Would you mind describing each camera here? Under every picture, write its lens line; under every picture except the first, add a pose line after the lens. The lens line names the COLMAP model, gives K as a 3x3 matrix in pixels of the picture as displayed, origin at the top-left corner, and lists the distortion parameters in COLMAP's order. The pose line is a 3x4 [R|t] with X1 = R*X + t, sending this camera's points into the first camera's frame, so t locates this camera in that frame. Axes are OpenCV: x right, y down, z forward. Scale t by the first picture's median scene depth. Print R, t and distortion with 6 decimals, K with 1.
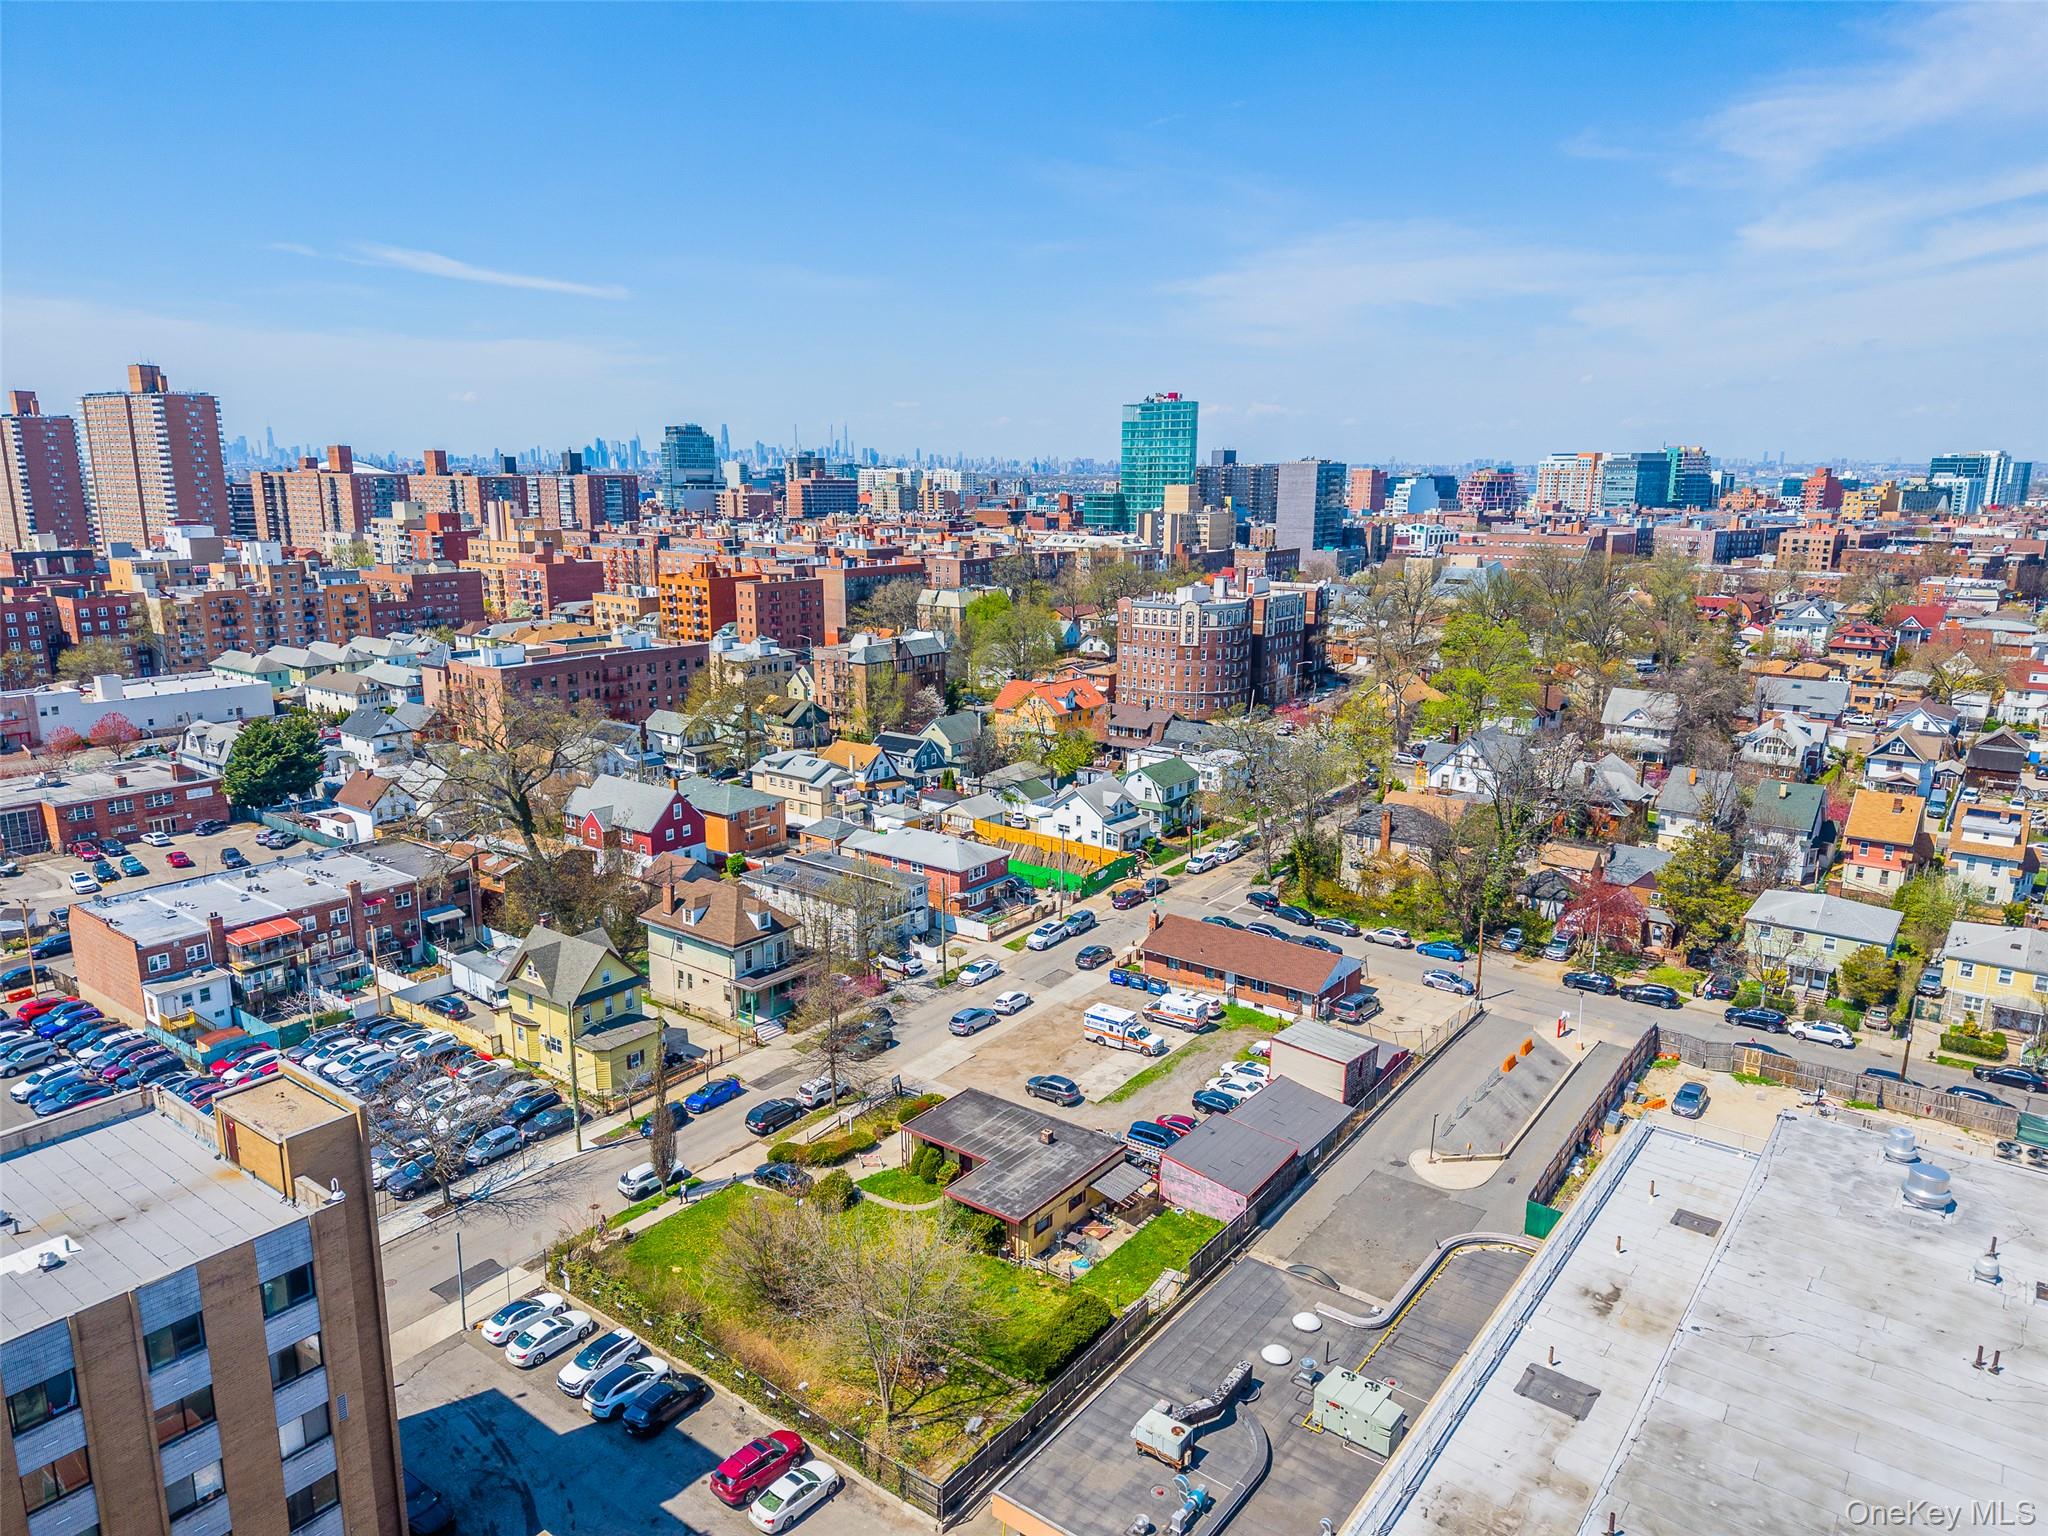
lens RADIAL K [[1350.3, 0, 1013.4], [0, 1350.3, 770.6], [0, 0, 1]] dist [0.063456, -0.063395]
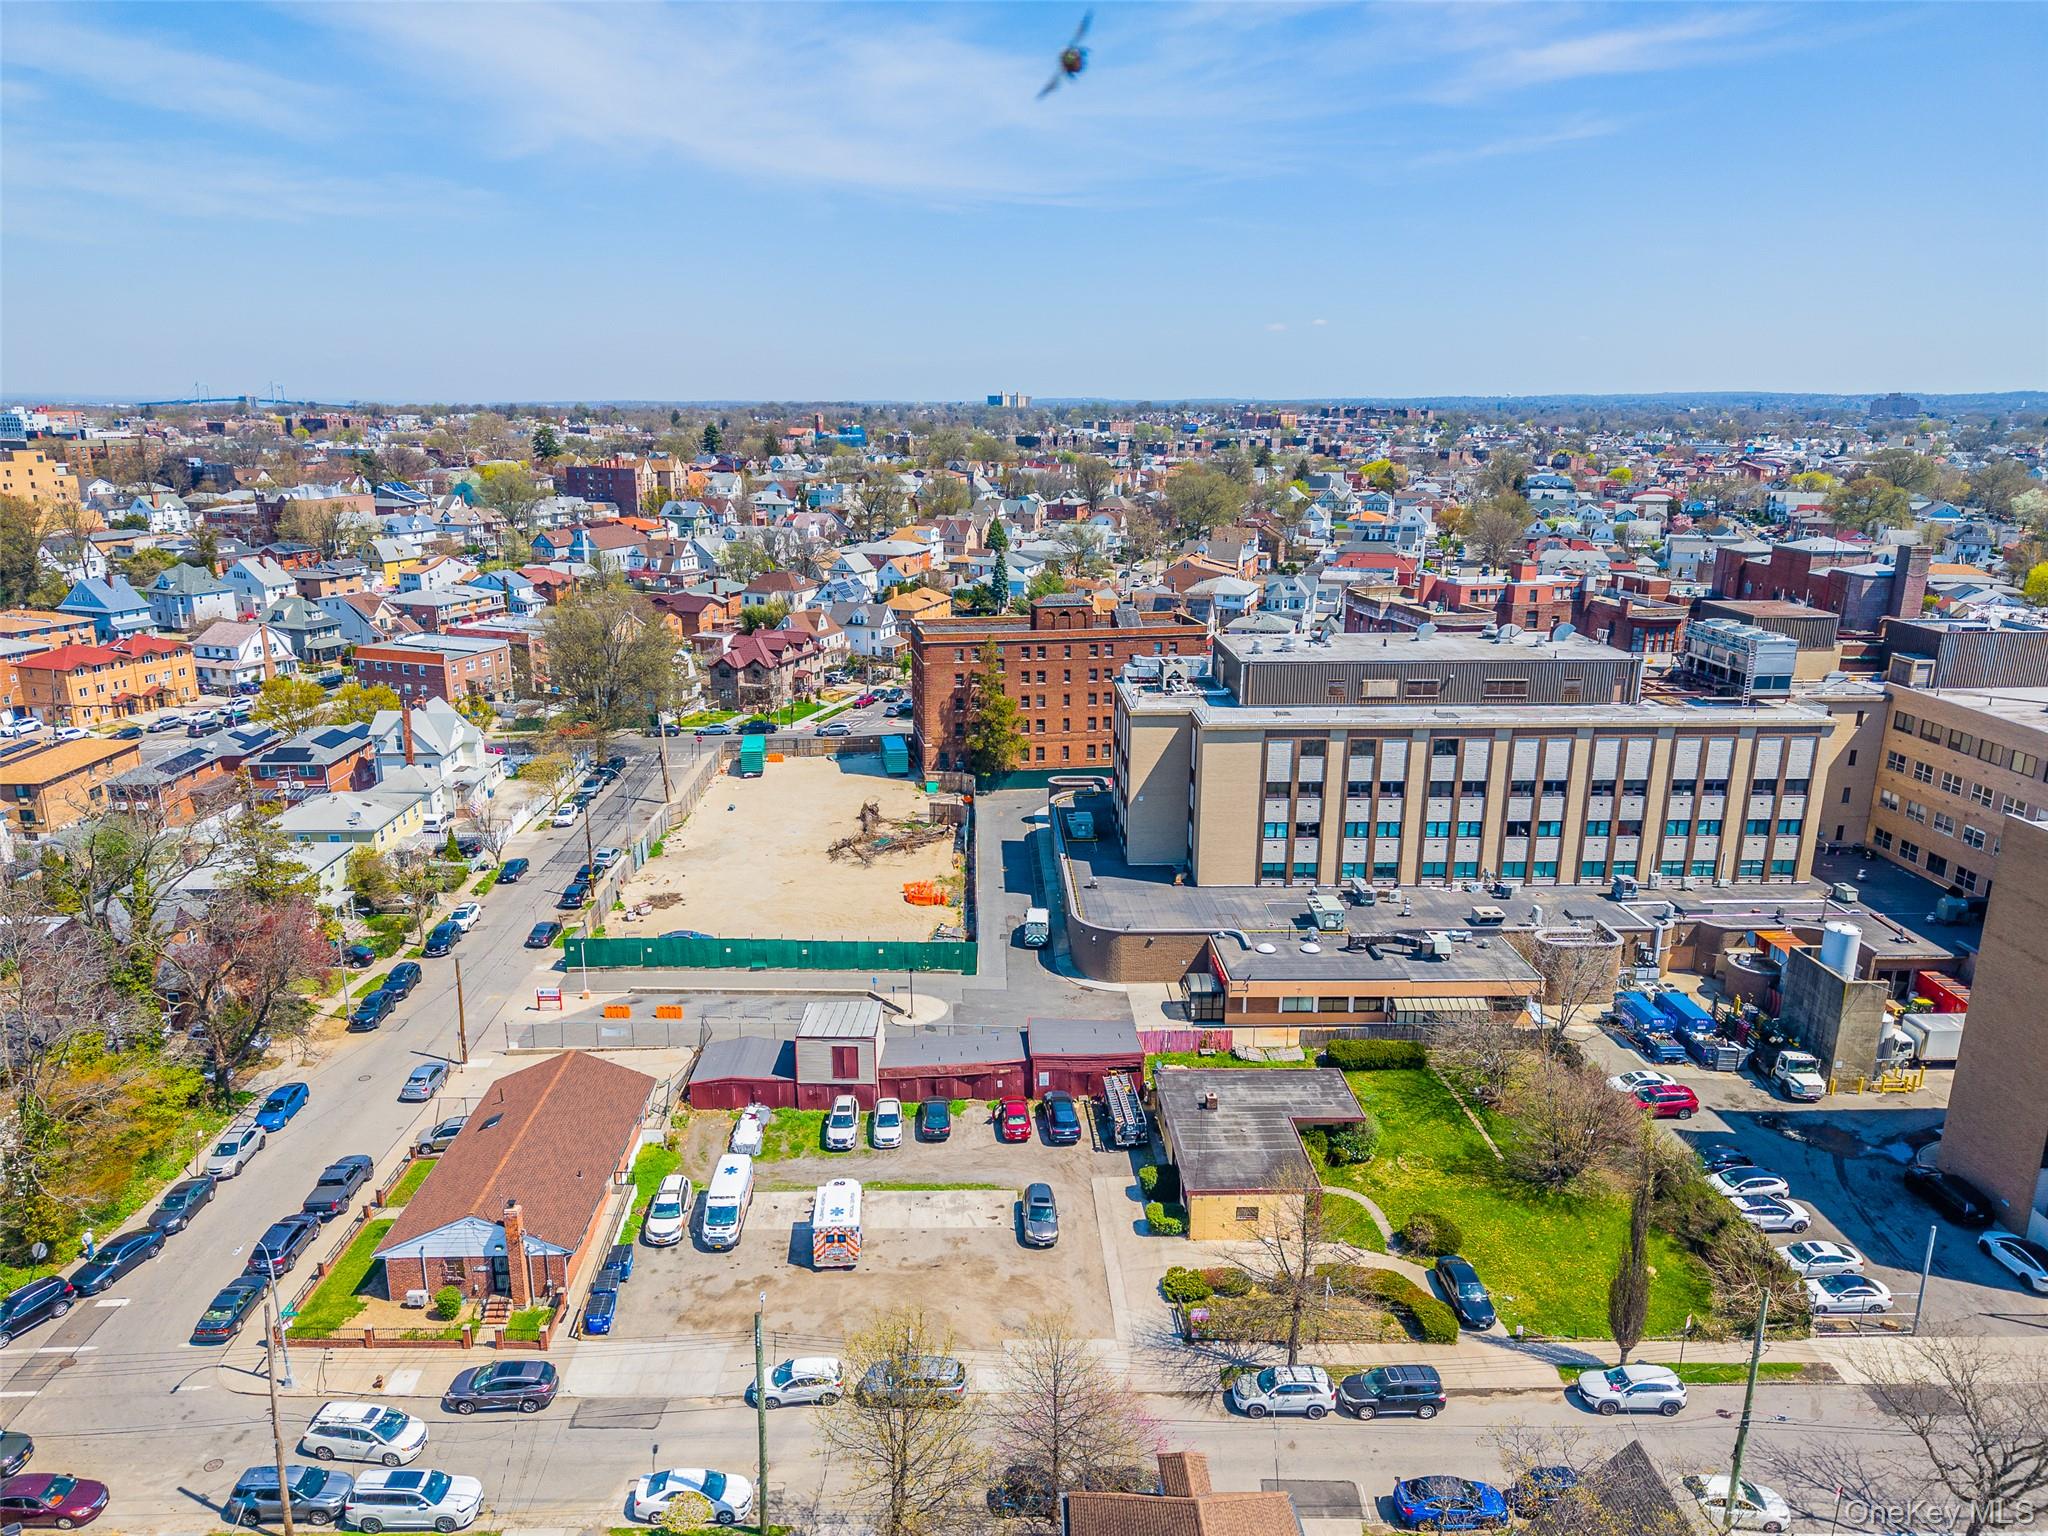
lens RADIAL K [[1350.3, 0, 1013.4], [0, 1350.3, 770.6], [0, 0, 1]] dist [0.063456, -0.063395]
pose [[-0.632268, -0.207679, 0.746396, -0.319294], [0.165502, 0.904959, 0.391993, -0.186105], [-0.756866, 0.371375, -0.537806, 0.918355]]
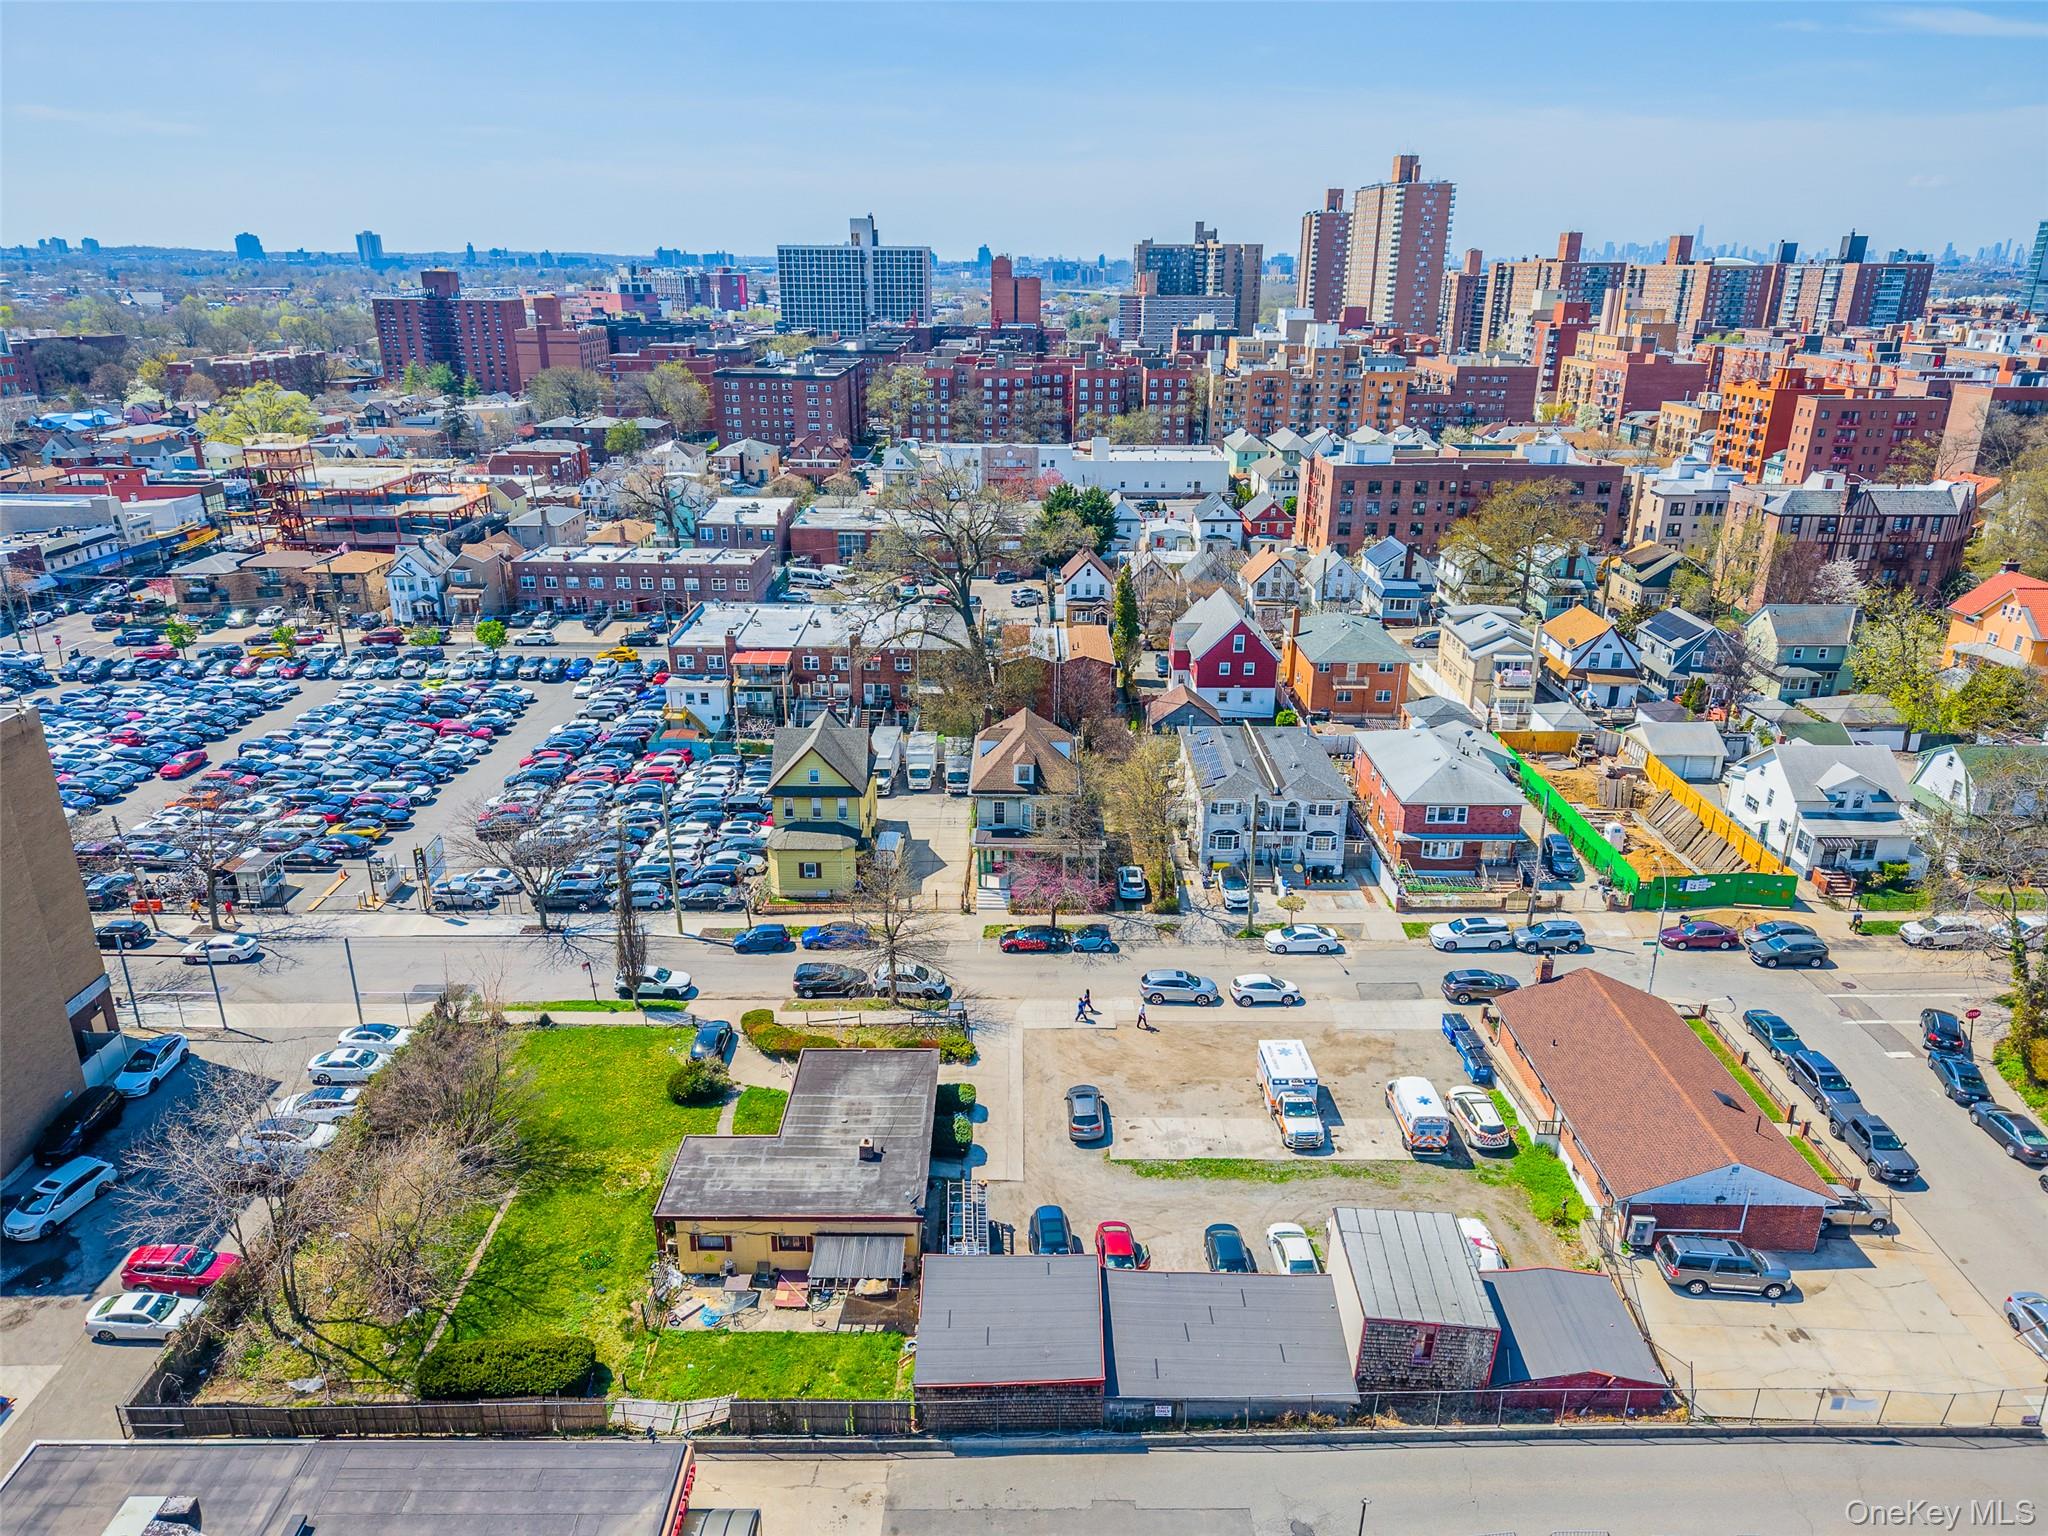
lens RADIAL K [[1367.6, 0, 1018.3], [0, 1367.6, 763.8], [0, 0, 1]] dist [0.039595, -0.035019]
pose [[0.604760, 0.272919, -0.748185, 0.337557], [-0.176486, 0.962018, 0.208265, -0.052708], [0.776607, 0.006094, 0.629956, 0.371301]]
